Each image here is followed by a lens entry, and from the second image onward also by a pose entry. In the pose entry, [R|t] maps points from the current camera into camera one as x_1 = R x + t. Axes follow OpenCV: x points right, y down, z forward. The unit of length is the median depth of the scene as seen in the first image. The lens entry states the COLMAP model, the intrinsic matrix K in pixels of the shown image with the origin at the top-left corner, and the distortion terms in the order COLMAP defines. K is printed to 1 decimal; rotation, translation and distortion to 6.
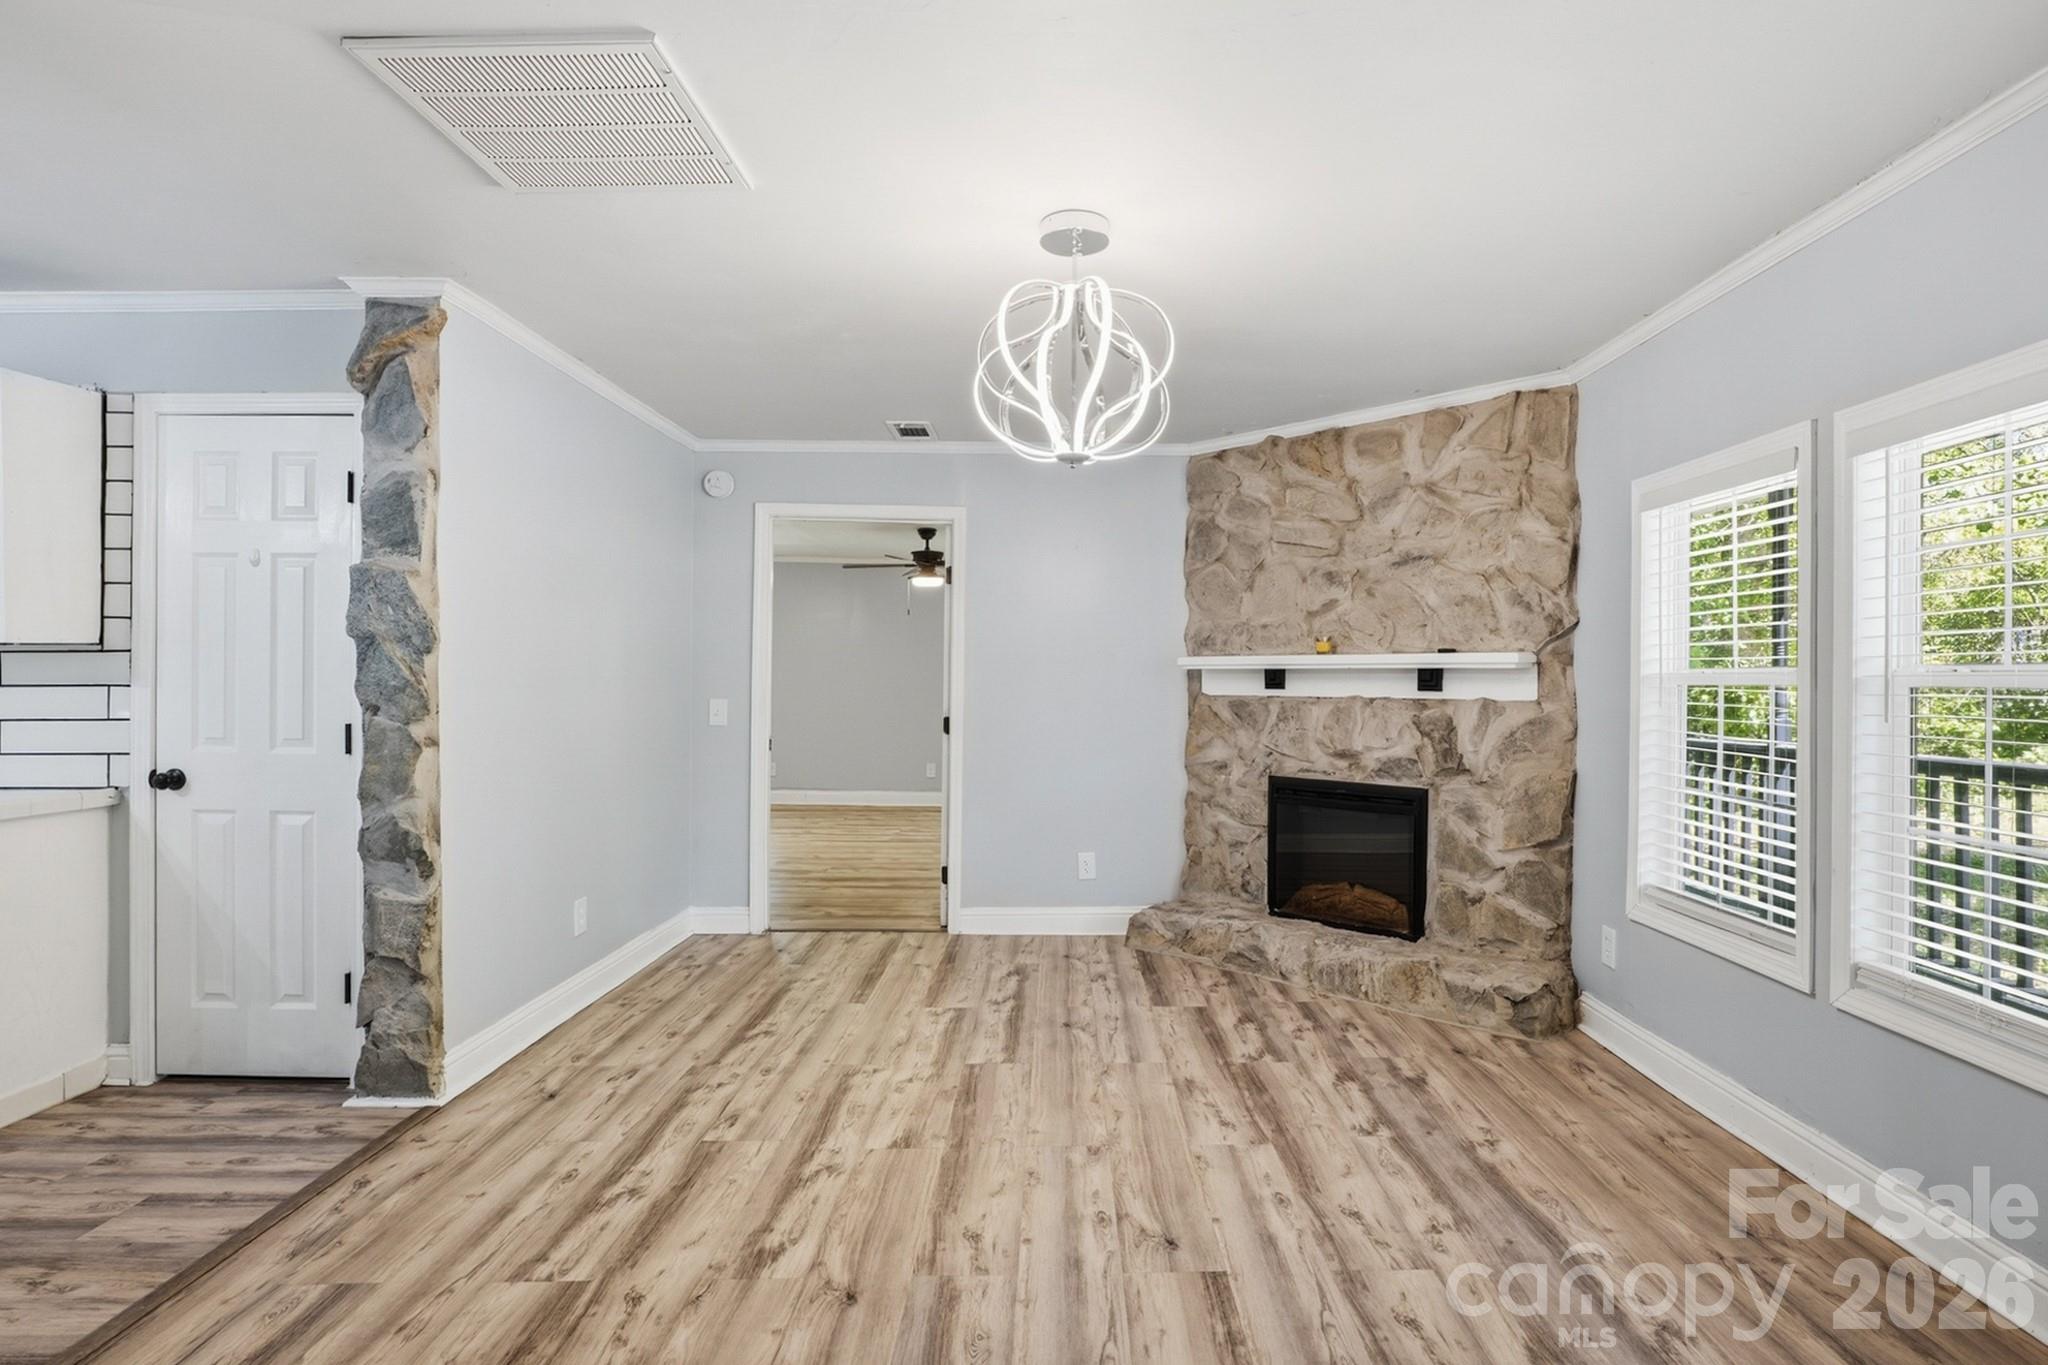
lens RADIAL K [[1033.0, 0, 1060.7], [0, 1033.0, 675.4], [0, 0, 1]] dist [-0.000809, -0.000004]
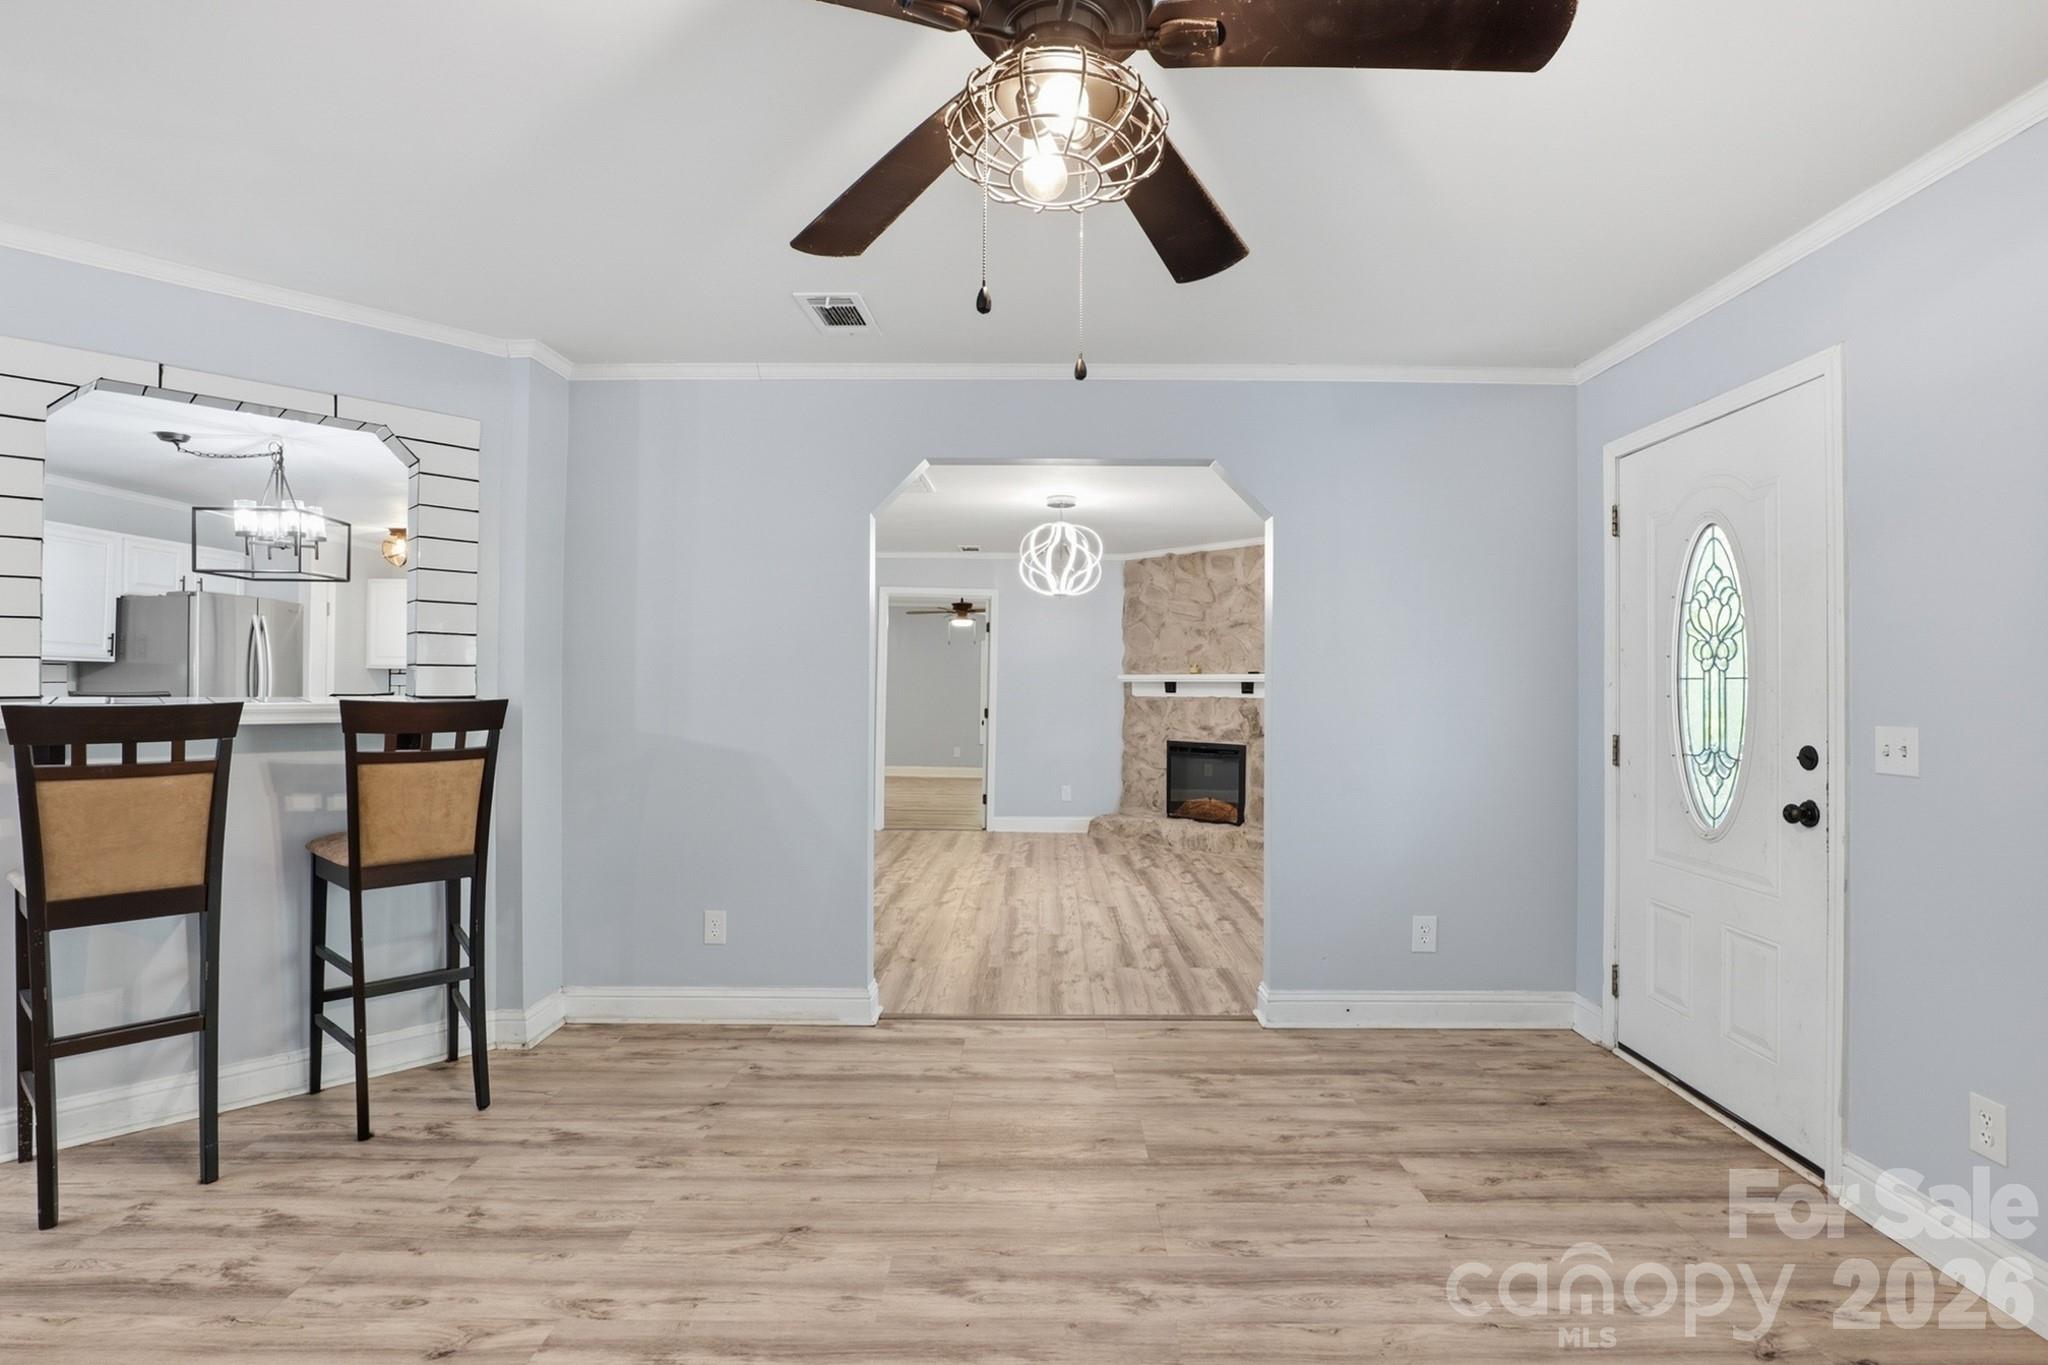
lens RADIAL K [[960.8, 0, 1035.5], [0, 960.8, 688.1], [0, 0, 1]] dist [-0.012067, 0.003042]
pose [[0.999944, 0.004734, -0.009507, -0.015782], [-0.004719, 0.999988, 0.001609, 0.003933], [0.009515, -0.001564, 0.999954, -0.812616]]
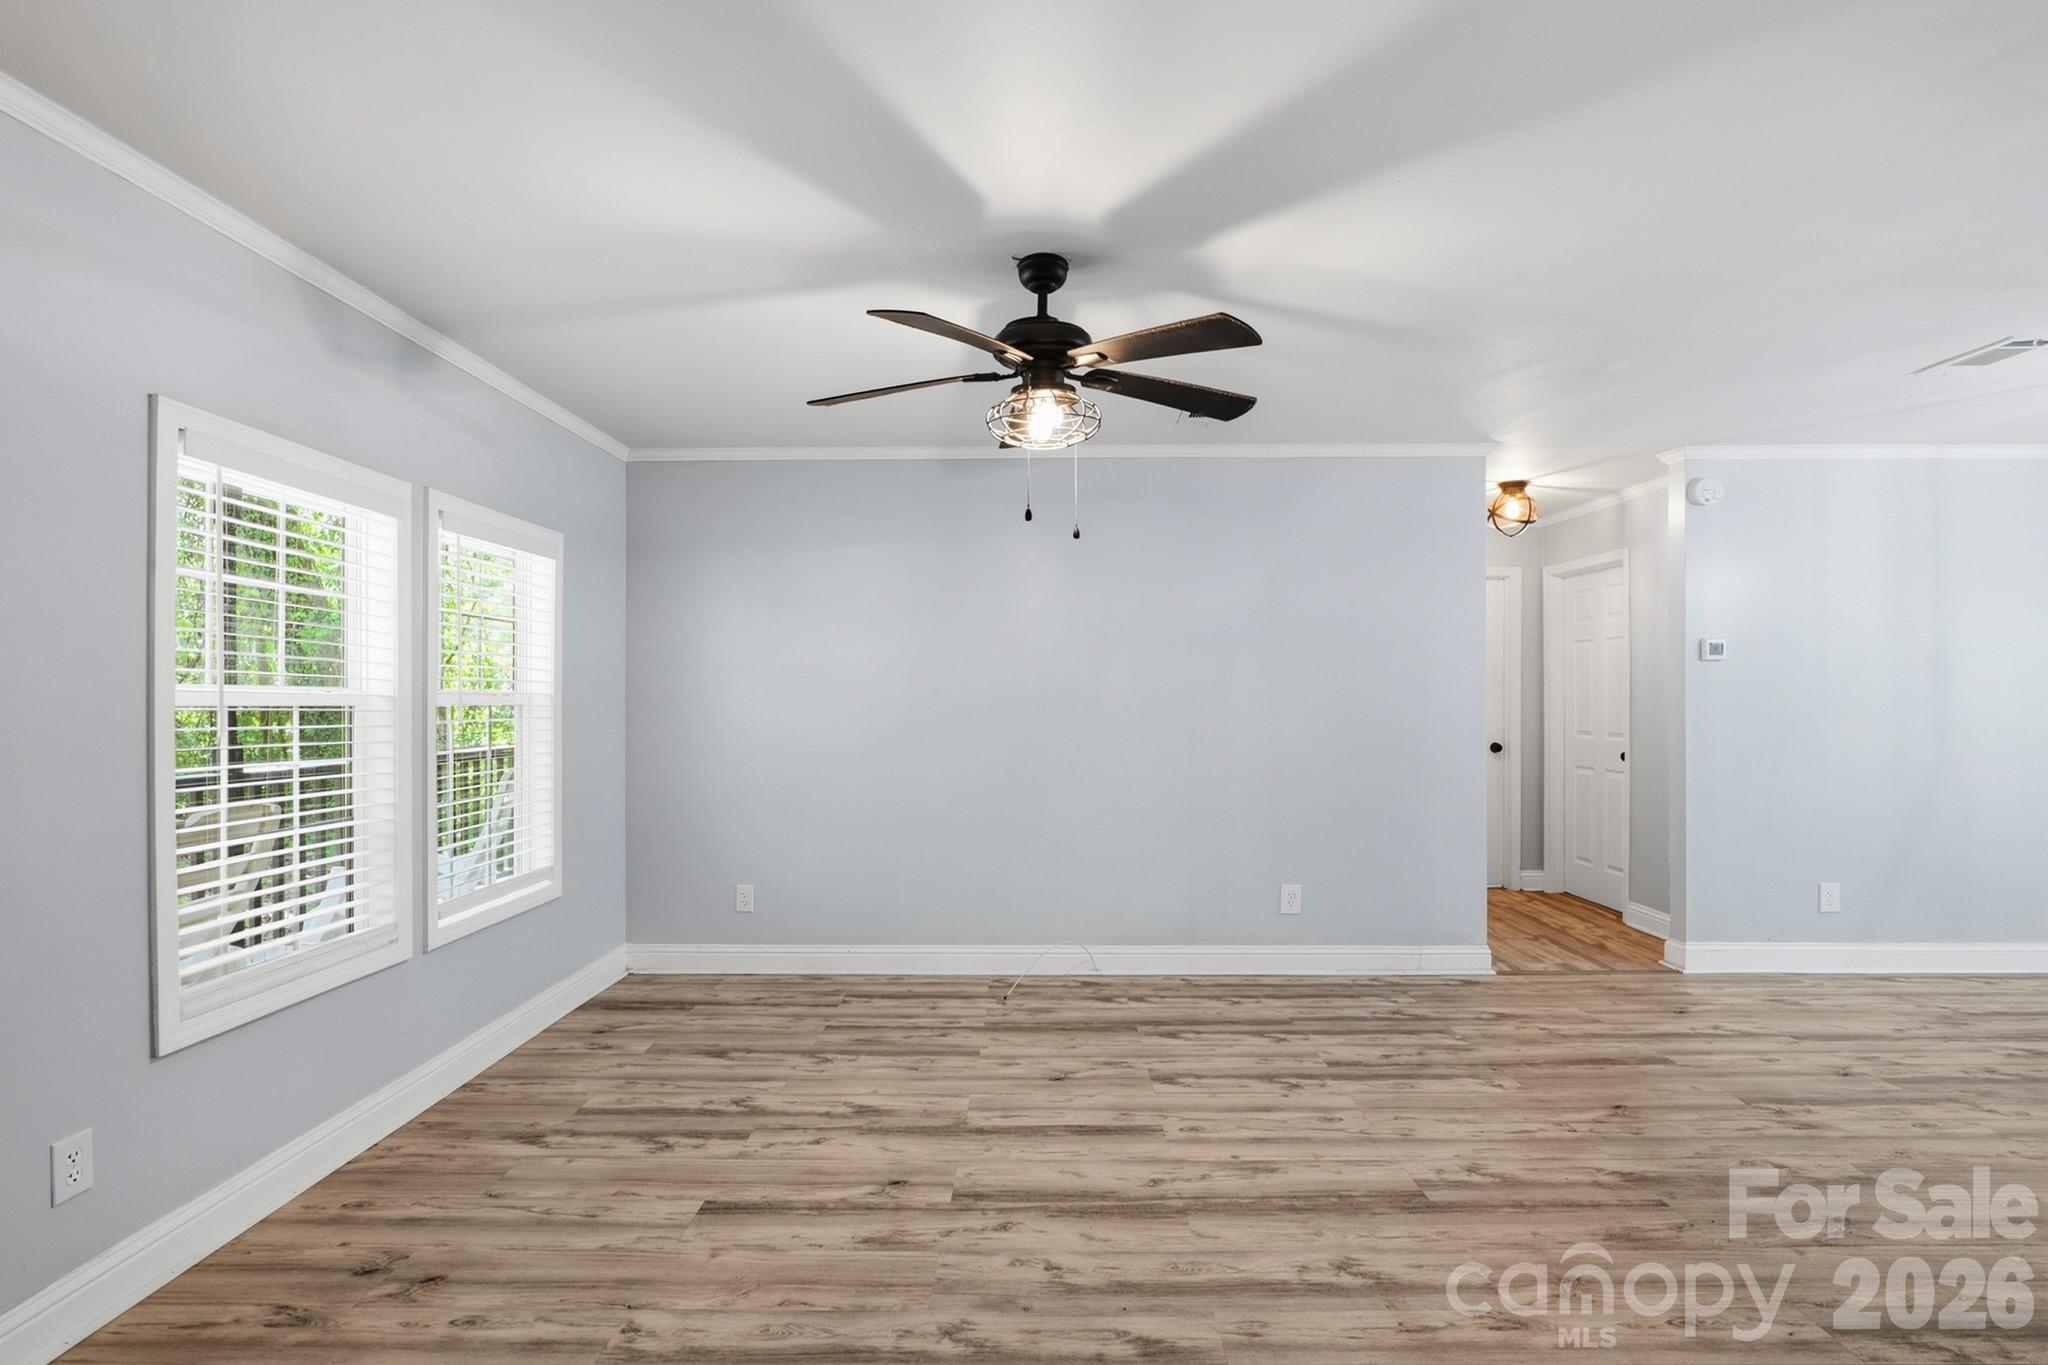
lens RADIAL K [[960.8, 0, 1020.1], [0, 960.8, 698.1], [0, 0, 1]] dist [-0.012067, 0.003042]
pose [[-0.999765, 0.004758, 0.021131, -0.009890], [0.004627, 0.999970, -0.006249, 0.002819], [-0.021160, -0.006150, -0.999757, 0.141017]]
